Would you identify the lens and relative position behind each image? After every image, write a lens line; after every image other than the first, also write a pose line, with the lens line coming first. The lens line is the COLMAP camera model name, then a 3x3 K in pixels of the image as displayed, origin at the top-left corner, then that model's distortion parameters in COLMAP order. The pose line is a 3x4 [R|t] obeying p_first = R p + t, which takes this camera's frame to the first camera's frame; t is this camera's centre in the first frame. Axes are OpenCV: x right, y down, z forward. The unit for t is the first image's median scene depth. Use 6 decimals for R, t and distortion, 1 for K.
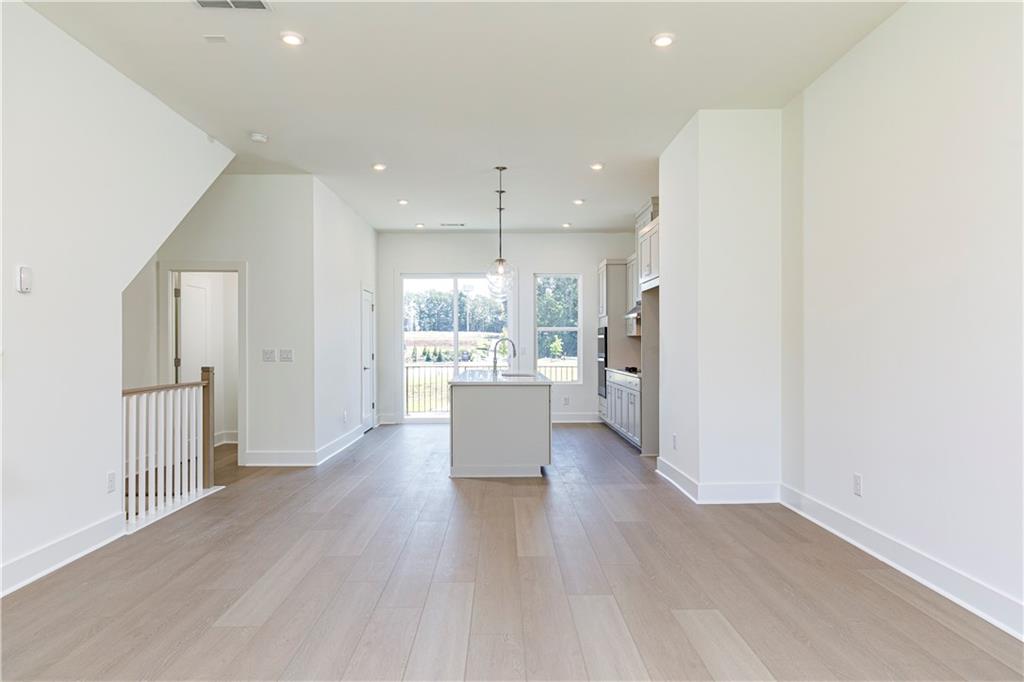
lens RADIAL K [[670.0, 0, 508.8], [0, 670.0, 341.5], [0, 0, 1]] dist [0.017875, 0.002737]
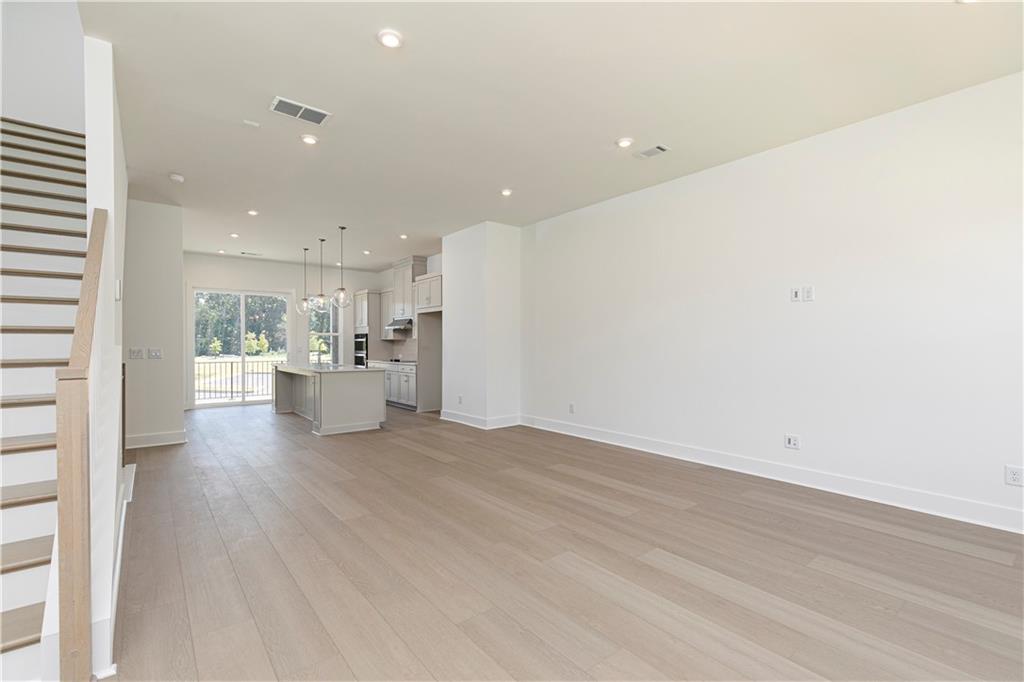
lens RADIAL K [[461.9, 0, 514.2], [0, 461.9, 344.9], [0, 0, 1]] dist [0.003931, -0.000698]
pose [[0.783614, 0.002183, 0.621244, -0.336913], [-0.004540, 0.999987, 0.002213, 0.000183], [-0.621231, -0.004554, 0.783614, -0.047116]]
